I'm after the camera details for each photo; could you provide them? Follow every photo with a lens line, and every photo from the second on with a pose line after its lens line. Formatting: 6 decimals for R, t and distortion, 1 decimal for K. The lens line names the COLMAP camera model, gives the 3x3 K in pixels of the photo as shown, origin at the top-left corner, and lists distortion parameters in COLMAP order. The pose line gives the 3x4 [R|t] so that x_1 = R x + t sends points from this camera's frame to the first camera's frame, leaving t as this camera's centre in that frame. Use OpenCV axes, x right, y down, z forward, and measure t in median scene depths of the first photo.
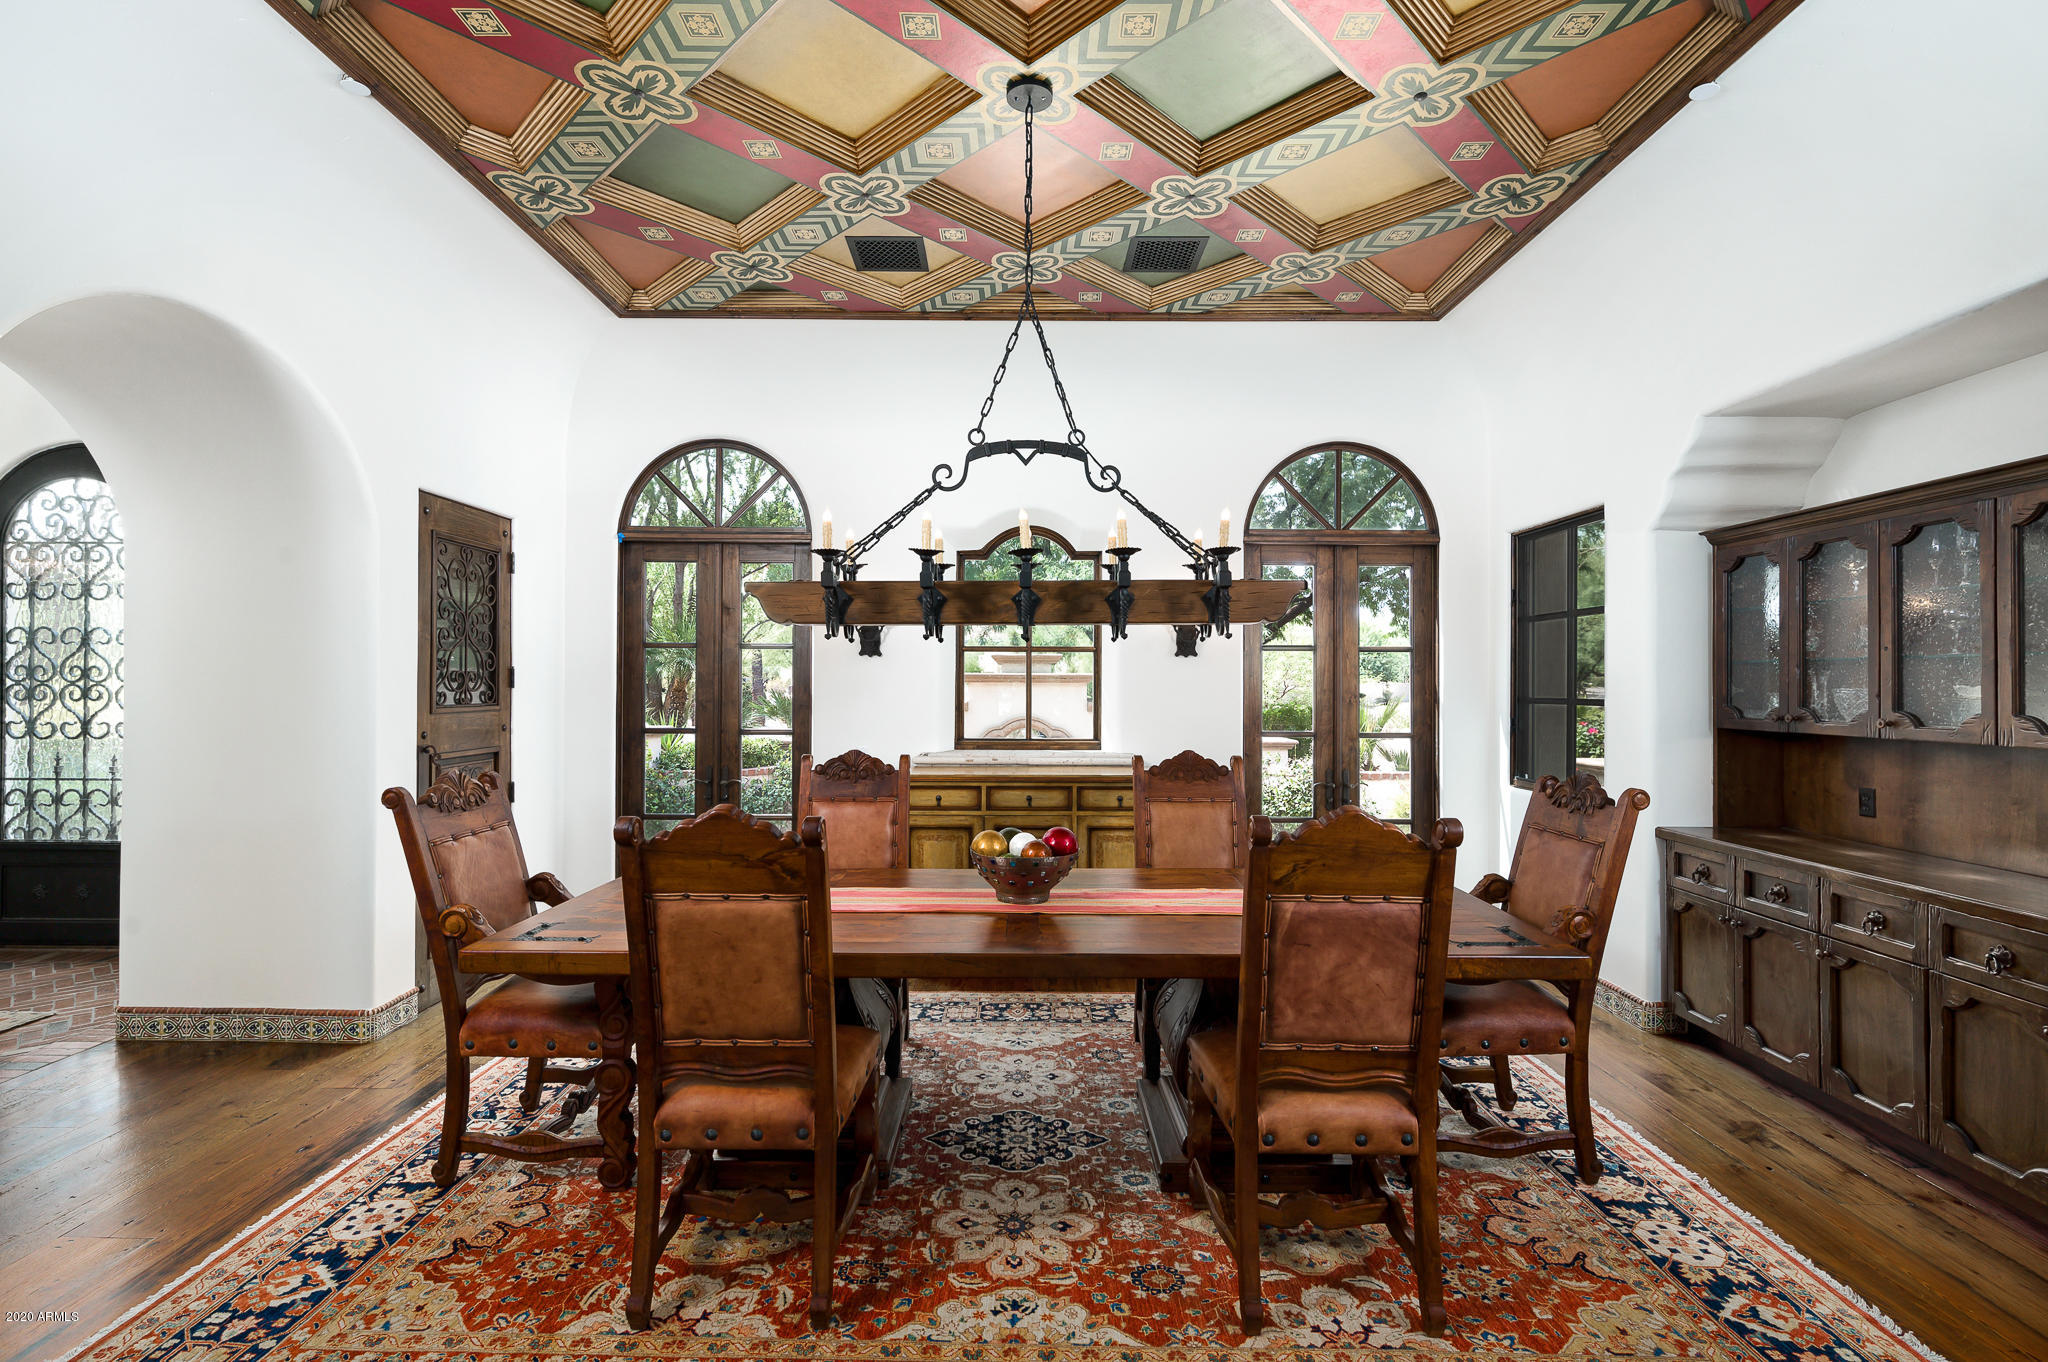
lens RADIAL K [[949.3, 0, 1022.2], [0, 949.3, 681.0], [0, 0, 1]] dist [0.000343, -0.001111]
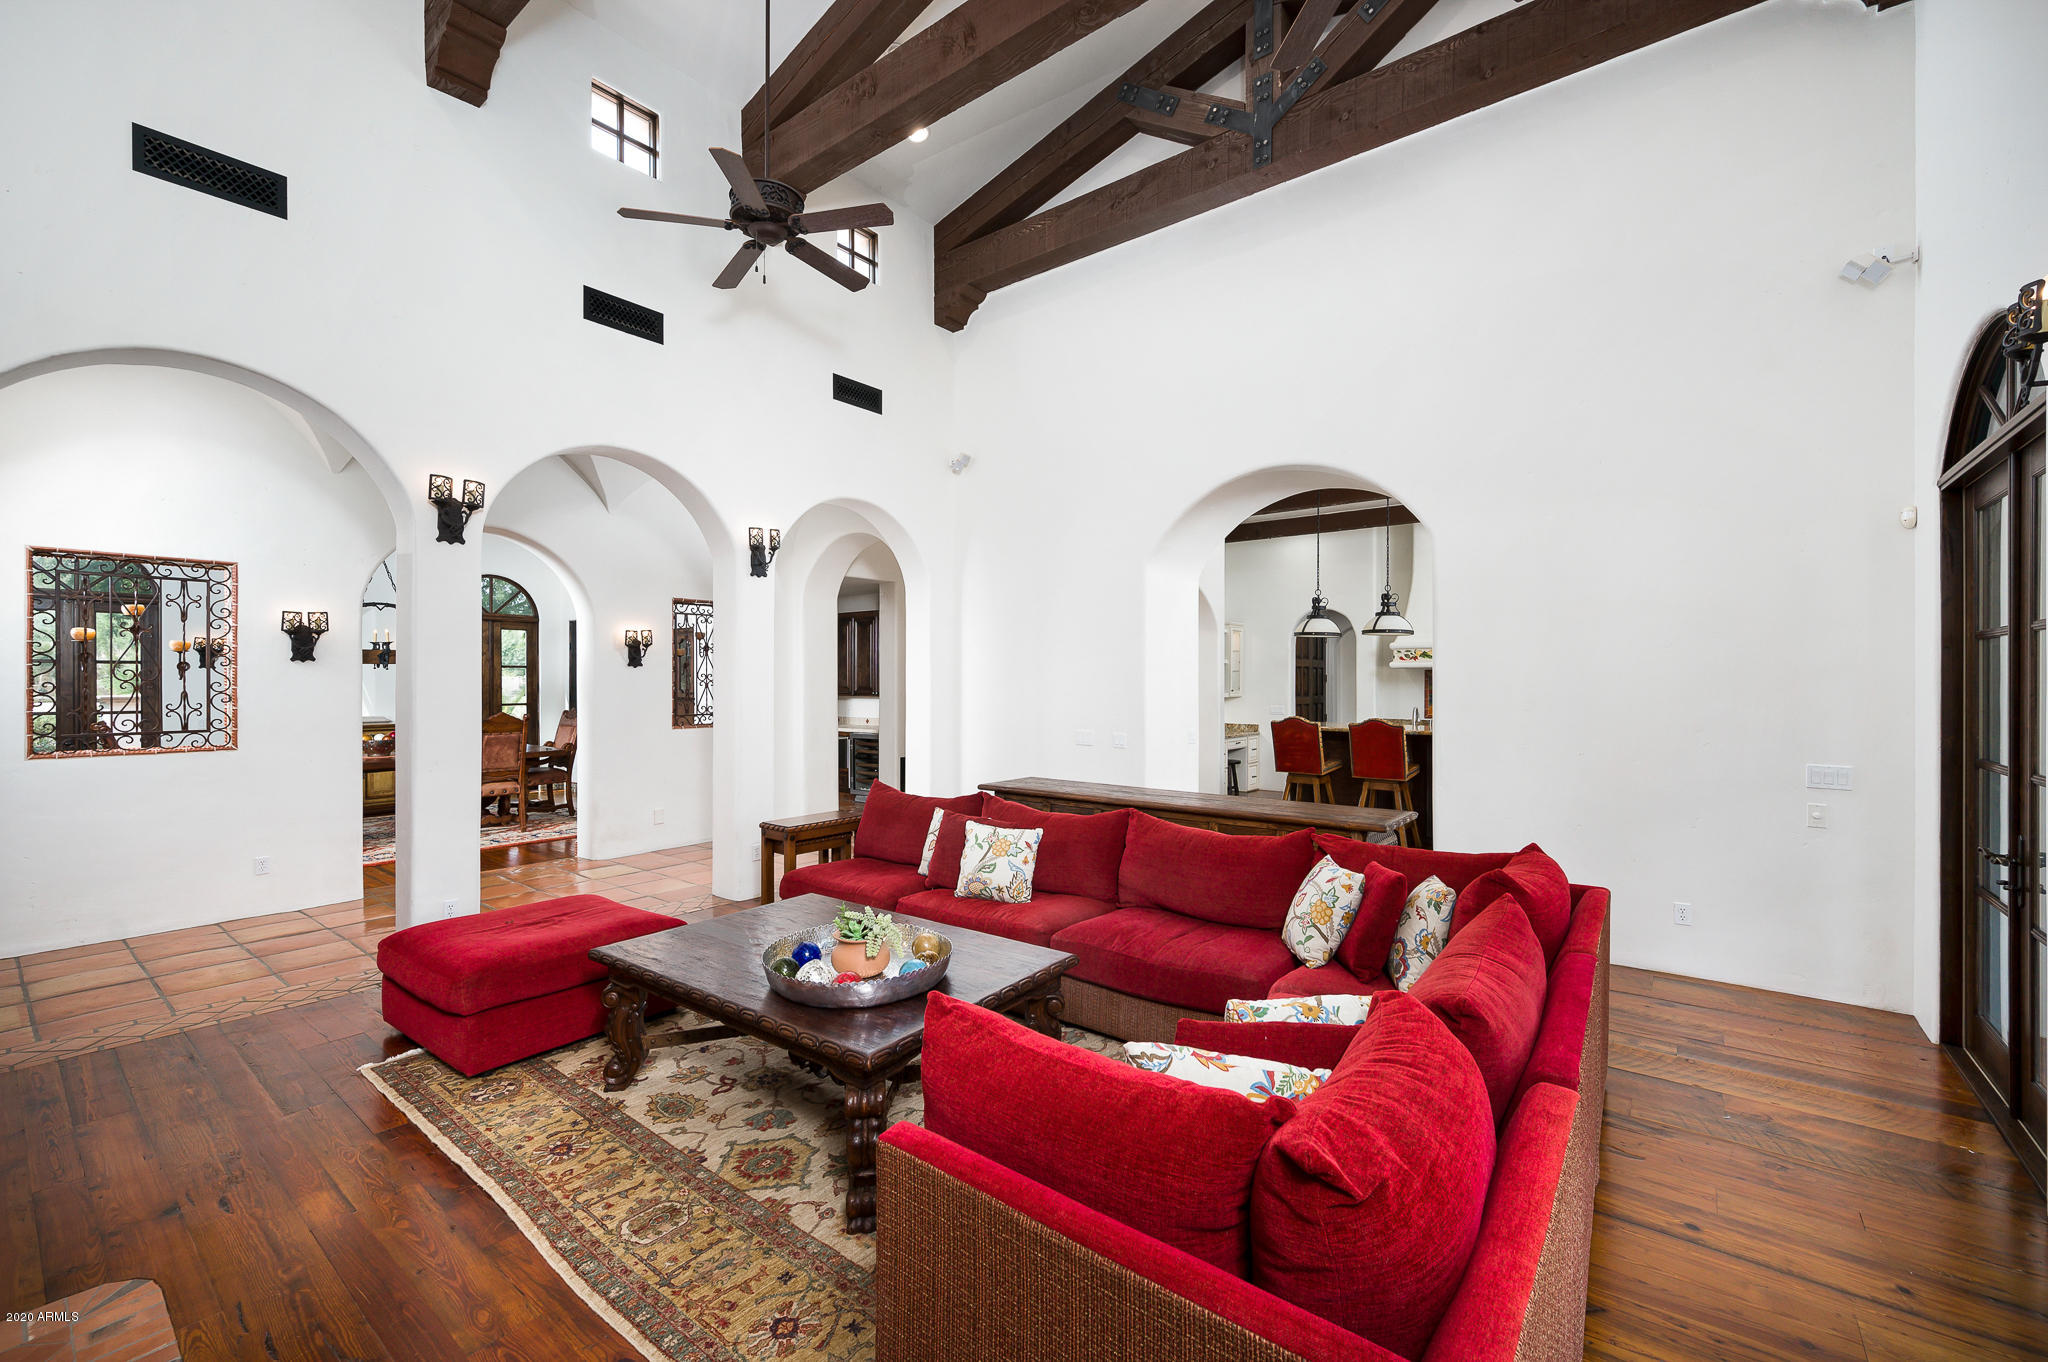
lens RADIAL K [[824.8, 0, 1019.9], [0, 824.8, 686.0], [0, 0, 1]] dist [0.000000, -0.000003]
pose [[0.599931, -0.000401, 0.800051, -0.560972], [-0.001519, 0.999998, 0.001641, -0.004203], [-0.800050, -0.002200, 0.599929, -1.383136]]
